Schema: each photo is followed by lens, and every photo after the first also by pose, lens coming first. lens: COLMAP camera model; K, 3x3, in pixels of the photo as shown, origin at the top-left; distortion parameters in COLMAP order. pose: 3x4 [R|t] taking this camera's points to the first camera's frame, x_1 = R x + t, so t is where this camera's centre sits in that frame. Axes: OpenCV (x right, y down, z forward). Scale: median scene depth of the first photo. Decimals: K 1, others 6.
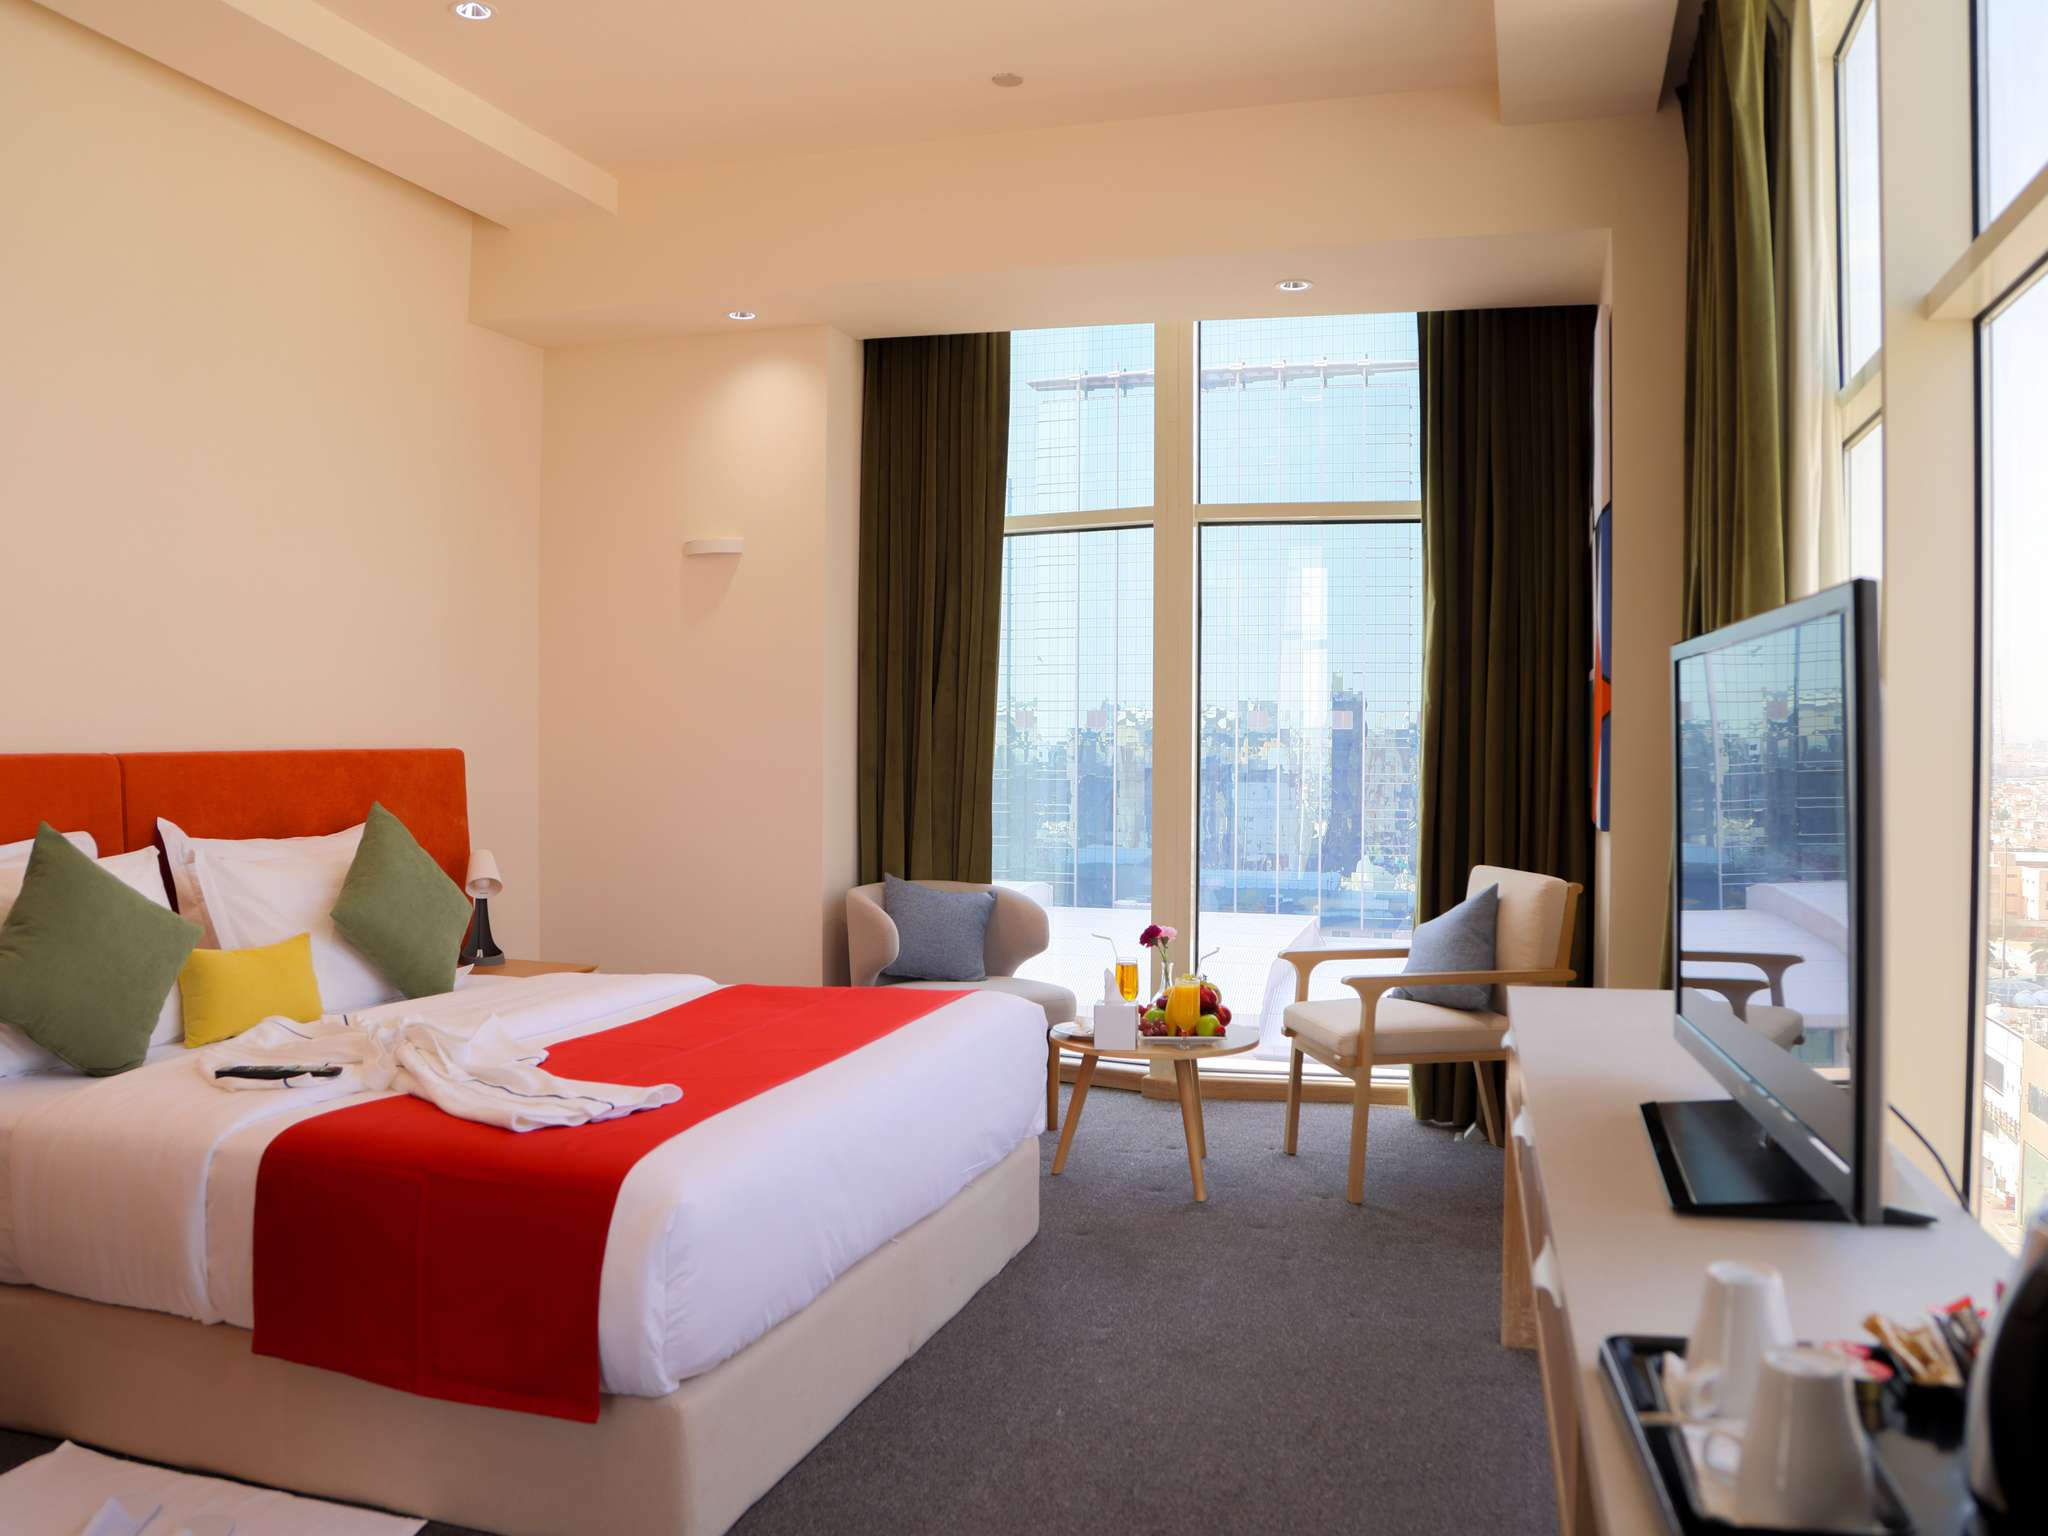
lens RADIAL K [[1621.1, 0, 1017.2], [0, 1621.1, 756.5], [0, 0, 1]] dist [-0.110377, 0.048246]
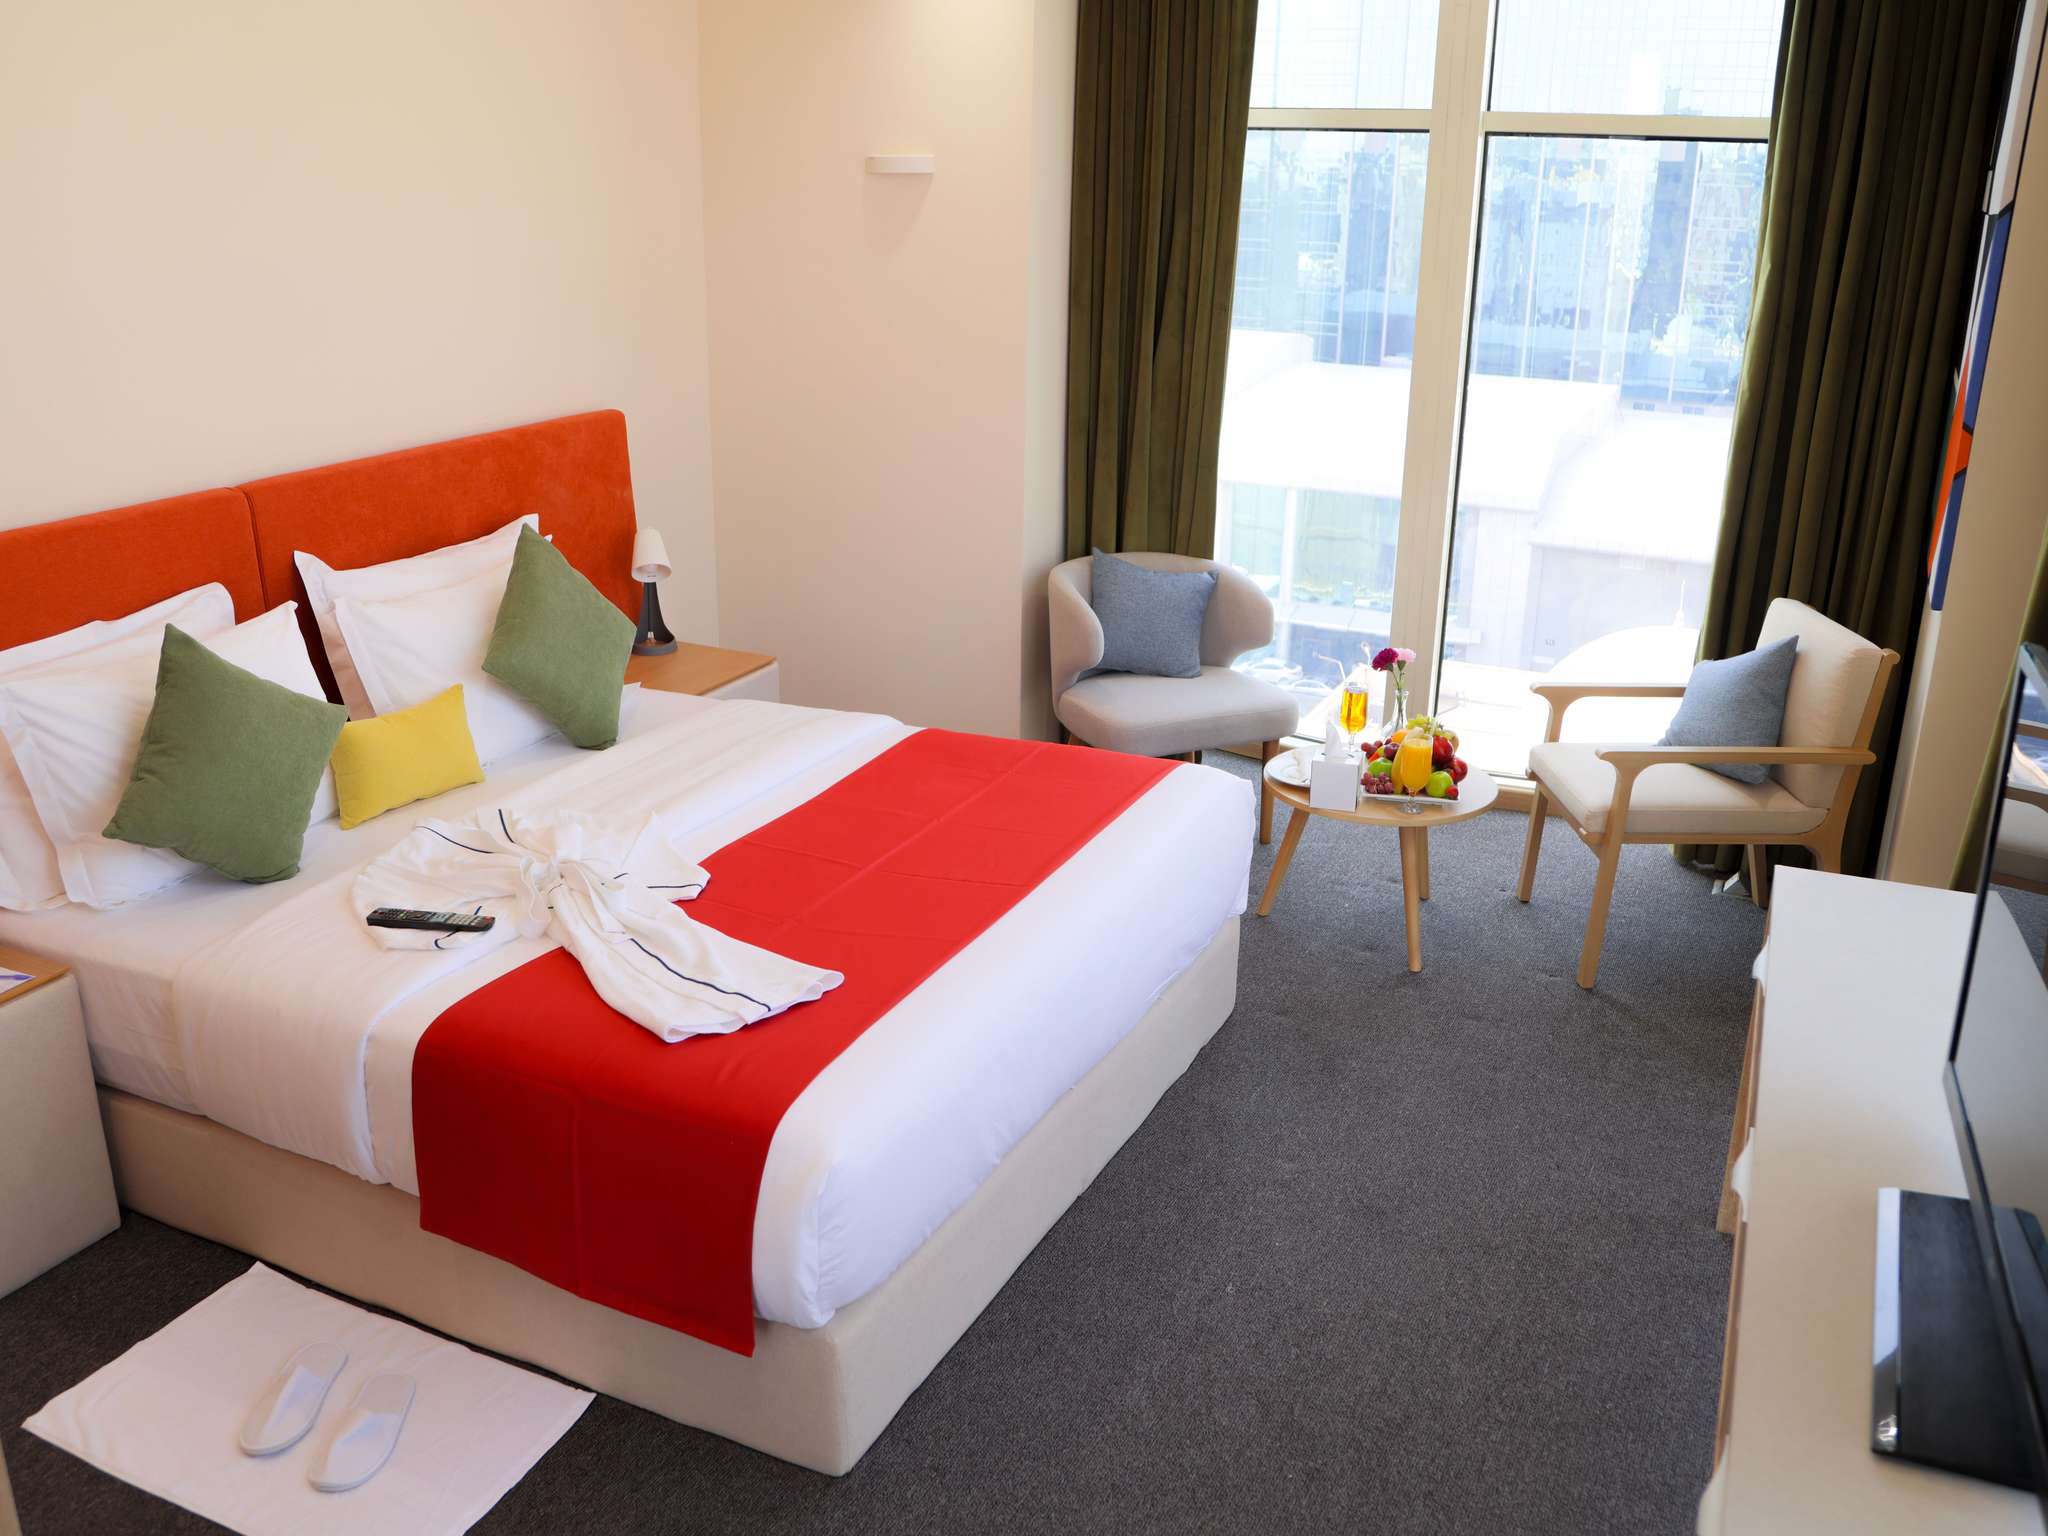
lens RADIAL K [[1785.9, 0, 1017.4], [0, 1785.9, 761.9], [0, 0, 1]] dist [-0.090168, 0.058305]
pose [[0.990044, 0.055800, -0.129227, 0.014216], [-0.012845, 0.950054, 0.311820, -0.162828], [0.140172, -0.307056, 0.941312, 0.046155]]
